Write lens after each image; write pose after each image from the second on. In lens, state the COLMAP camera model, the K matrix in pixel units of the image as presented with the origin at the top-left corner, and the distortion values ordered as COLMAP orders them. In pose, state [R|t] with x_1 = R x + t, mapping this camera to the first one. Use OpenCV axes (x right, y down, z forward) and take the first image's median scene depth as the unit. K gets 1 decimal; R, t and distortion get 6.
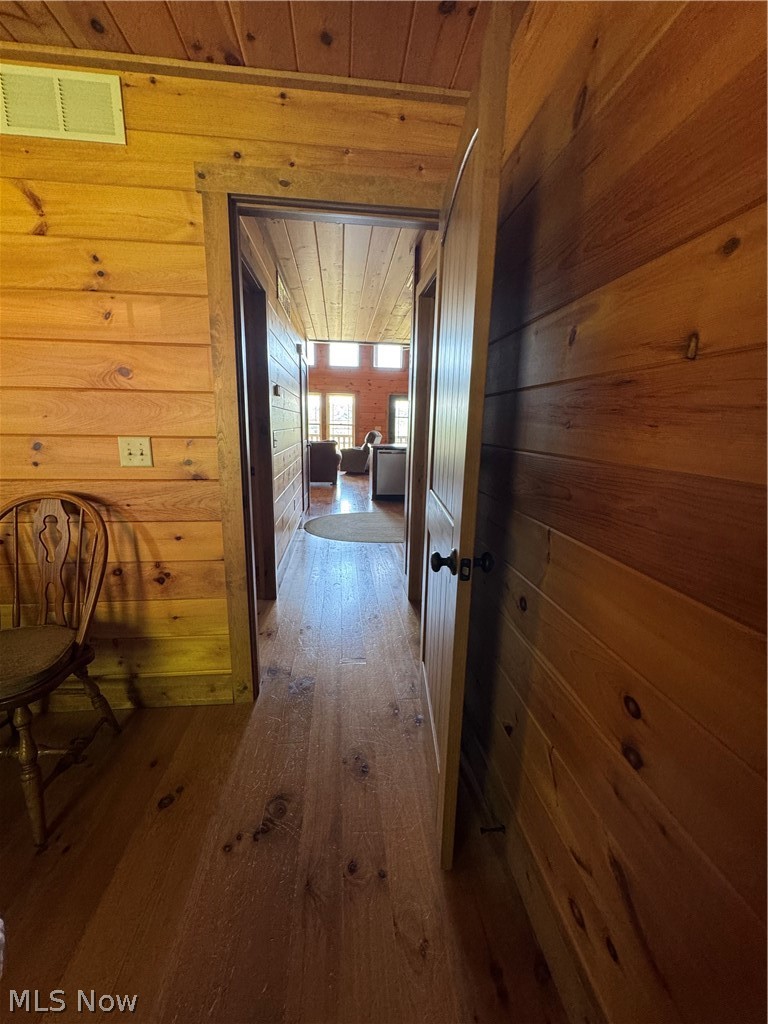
lens RADIAL K [[408.5, 0, 385.2], [0, 408.5, 512.2], [0, 0, 1]] dist [-0.005294, 0.002530]
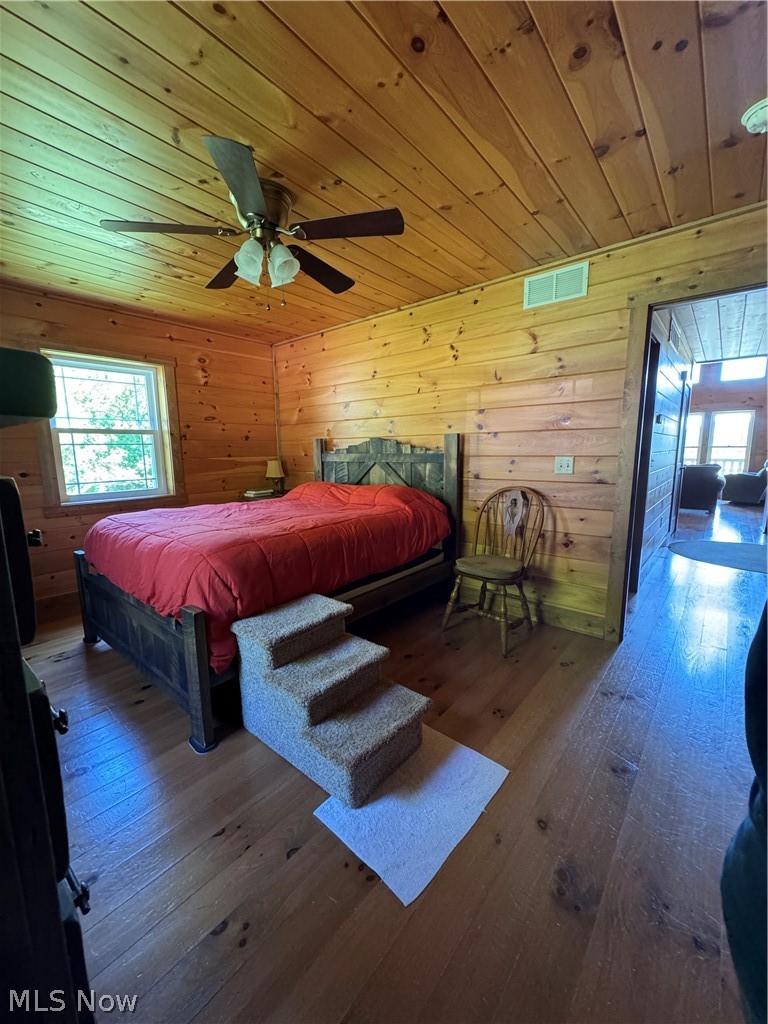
lens RADIAL K [[408.5, 0, 381.1], [0, 408.5, 513.1], [0, 0, 1]] dist [-0.005294, 0.002530]
pose [[0.689815, 0.084697, -0.719014, 0.092322], [-0.128175, 0.991732, -0.006149, 0.147741], [0.712549, 0.096401, 0.694968, -0.657362]]
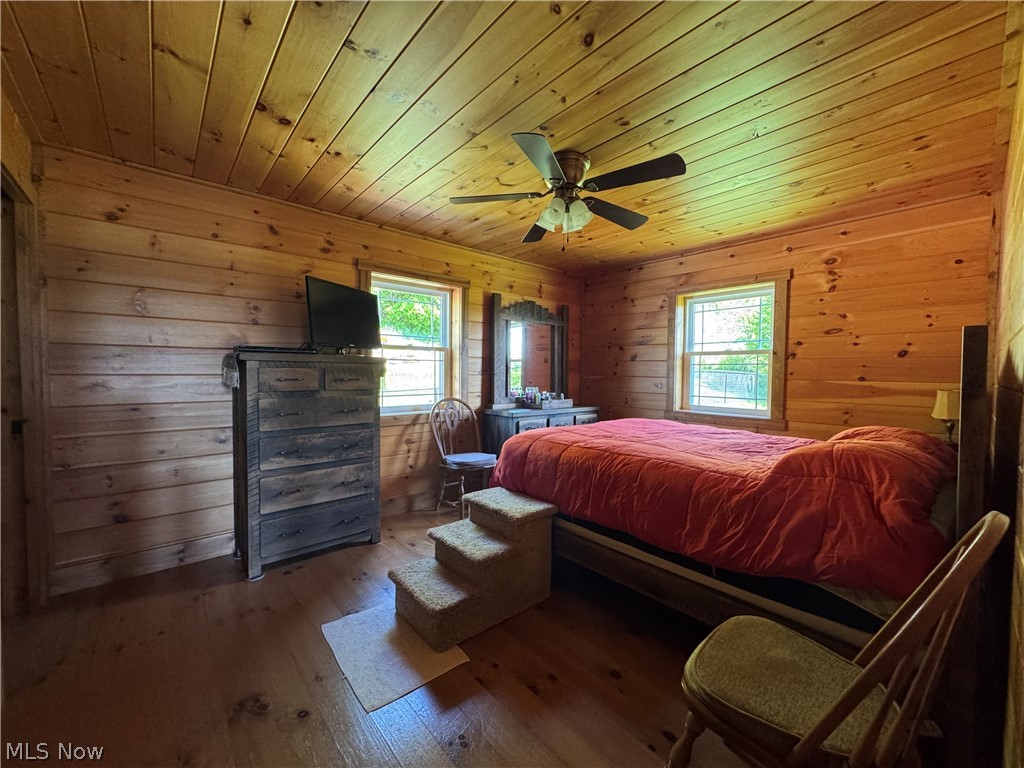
lens RADIAL K [[408.5, 0, 509.9], [0, 408.5, 383.9], [0, 0, 1]] dist [-0.005294, 0.002530]
pose [[-0.821803, -0.012292, -0.569638, -0.065516], [-0.147502, 0.970275, 0.191860, -0.165762], [0.550347, 0.241695, -0.799188, 0.840584]]
